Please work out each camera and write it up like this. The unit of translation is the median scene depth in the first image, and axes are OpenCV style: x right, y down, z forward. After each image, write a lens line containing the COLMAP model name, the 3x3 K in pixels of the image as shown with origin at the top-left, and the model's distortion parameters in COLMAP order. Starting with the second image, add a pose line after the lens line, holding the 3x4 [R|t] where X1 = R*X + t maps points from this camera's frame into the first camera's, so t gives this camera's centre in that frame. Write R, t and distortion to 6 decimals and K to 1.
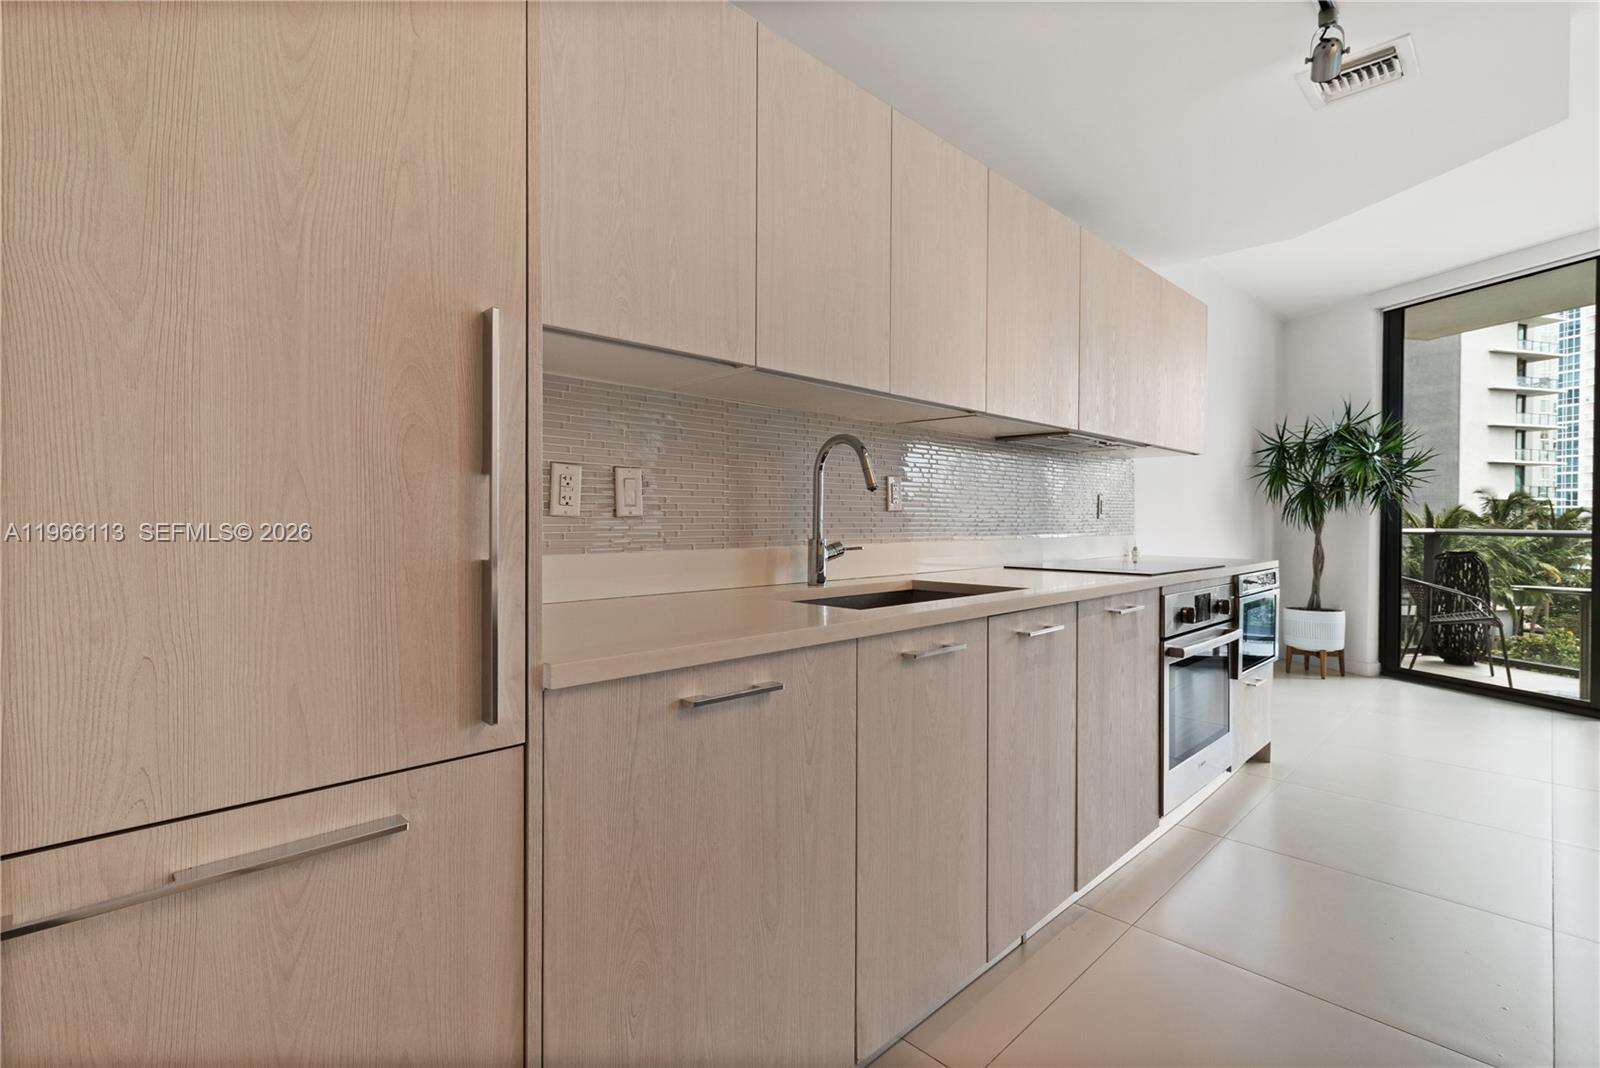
lens RADIAL K [[746.9, 0, 791.3], [0, 746.9, 527.8], [0, 0, 1]] dist [-0.000781, 0.000647]
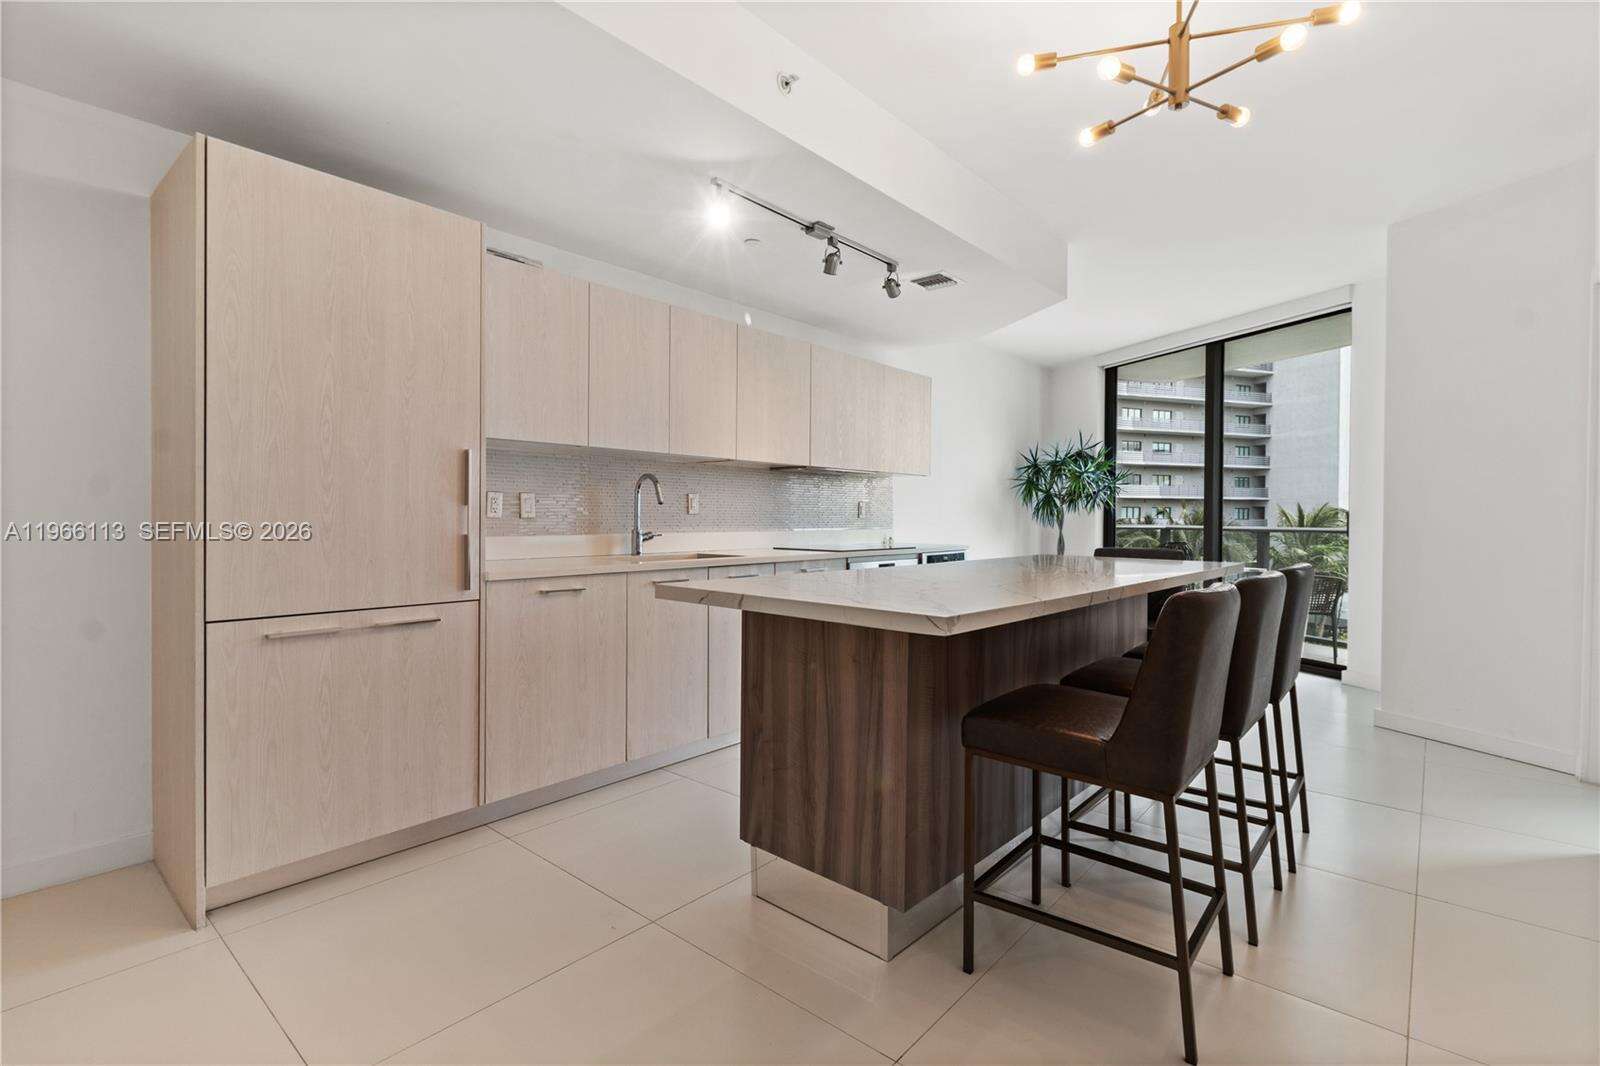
lens RADIAL K [[746.9, 0, 787.6], [0, 746.9, 519.6], [0, 0, 1]] dist [-0.000781, 0.000647]
pose [[0.997476, 0.001486, 0.070987, 0.106297], [-0.001028, 0.999978, -0.006490, 0.000357], [-0.070995, 0.006401, 0.997456, -0.333596]]
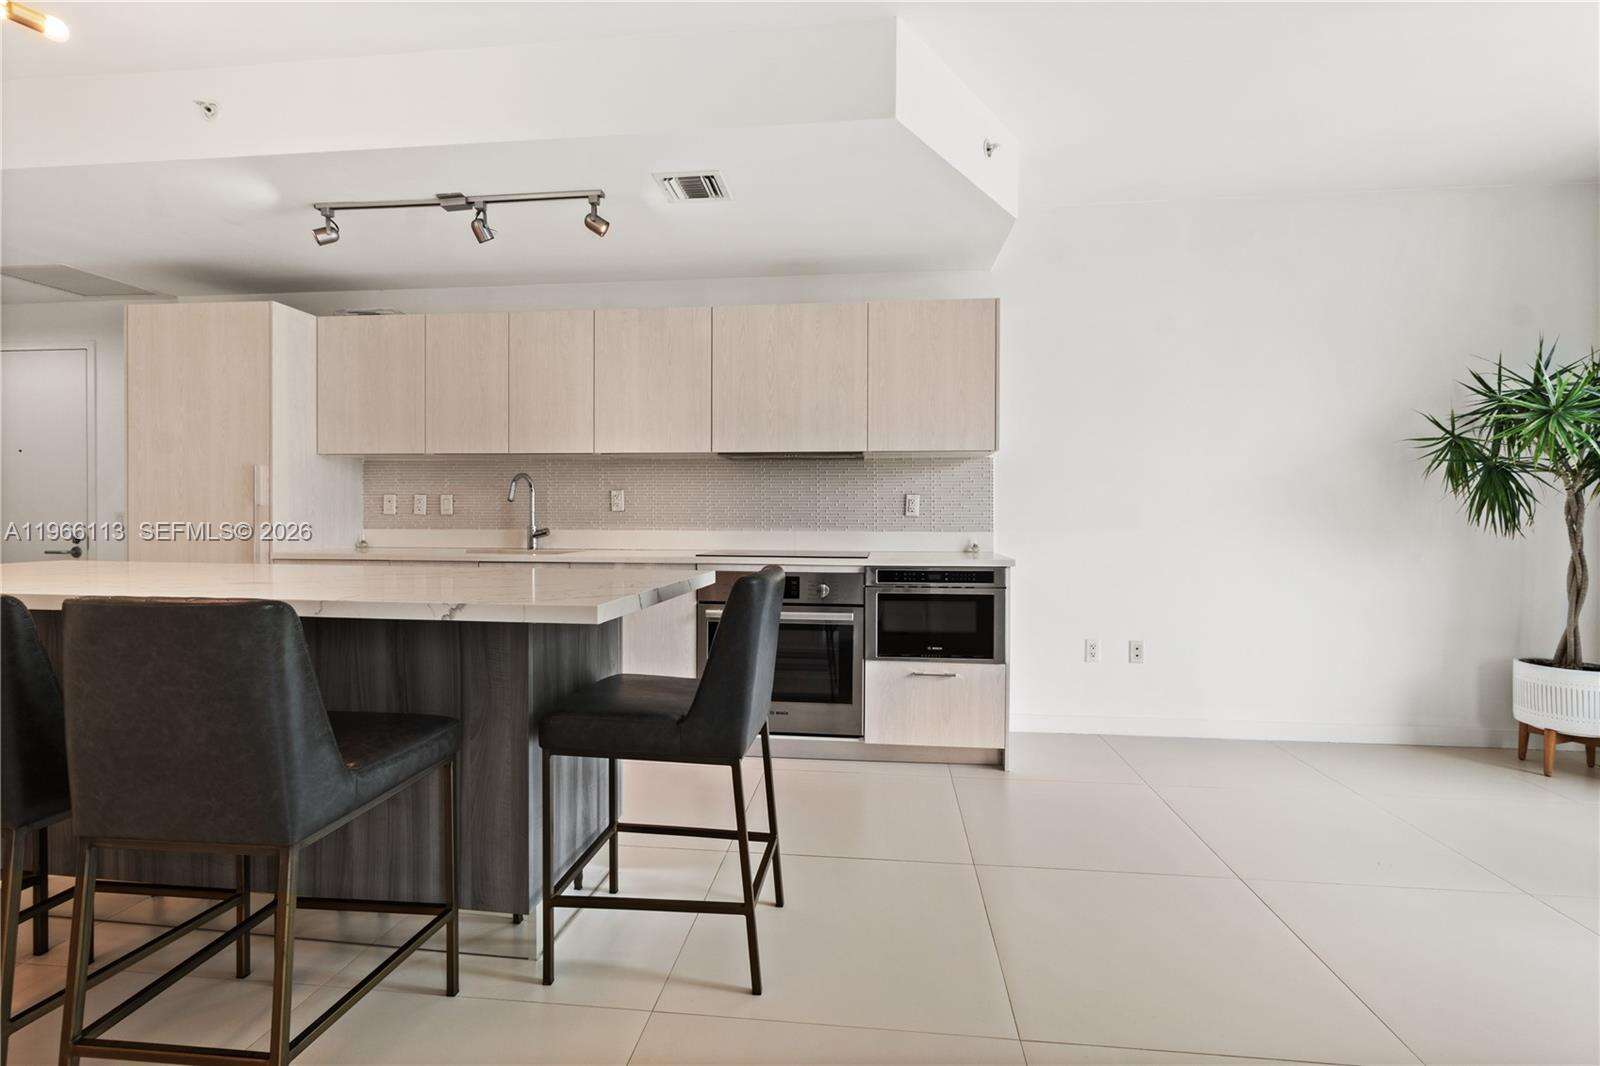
lens RADIAL K [[746.9, 0, 793.3], [0, 746.9, 541.3], [0, 0, 1]] dist [-0.000781, 0.000647]
pose [[0.629359, 0.023145, -0.776770, 0.777491], [-0.013910, 0.999732, 0.018518, 0.003610], [0.776990, -0.000850, 0.629512, 0.112794]]
